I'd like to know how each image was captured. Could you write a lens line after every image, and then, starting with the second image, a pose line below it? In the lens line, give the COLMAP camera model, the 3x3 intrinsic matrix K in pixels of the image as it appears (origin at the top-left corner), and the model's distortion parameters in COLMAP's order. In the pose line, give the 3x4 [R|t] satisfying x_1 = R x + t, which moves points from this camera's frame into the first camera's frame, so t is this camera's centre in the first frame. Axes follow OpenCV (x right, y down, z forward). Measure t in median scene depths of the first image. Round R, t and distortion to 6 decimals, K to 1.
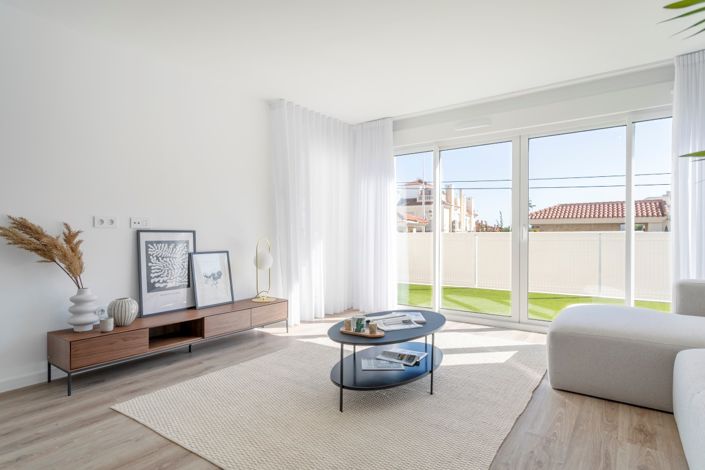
lens RADIAL K [[394.0, 0, 352.4], [0, 394.0, 236.0], [0, 0, 1]] dist [0.001184, 0.000323]
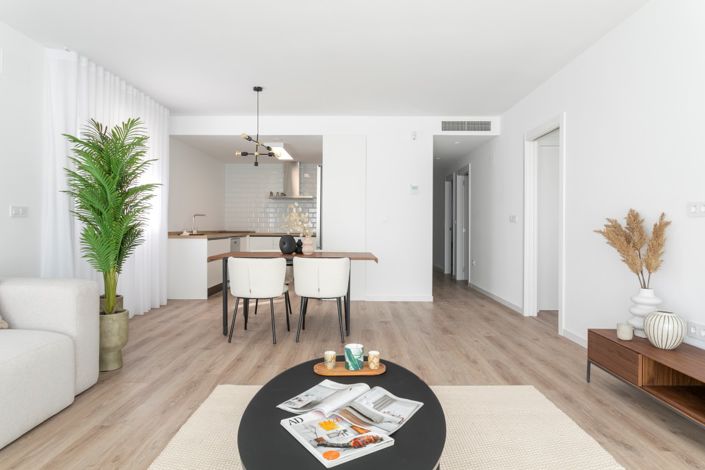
lens RADIAL K [[431.2, 0, 353.1], [0, 431.2, 231.5], [0, 0, 1]] dist [0.005710, -0.001012]
pose [[-0.821483, 0.007966, -0.570177, 0.397628], [0.002037, 0.999937, 0.011037, -0.005347], [0.570229, 0.007905, -0.821448, 1.443026]]
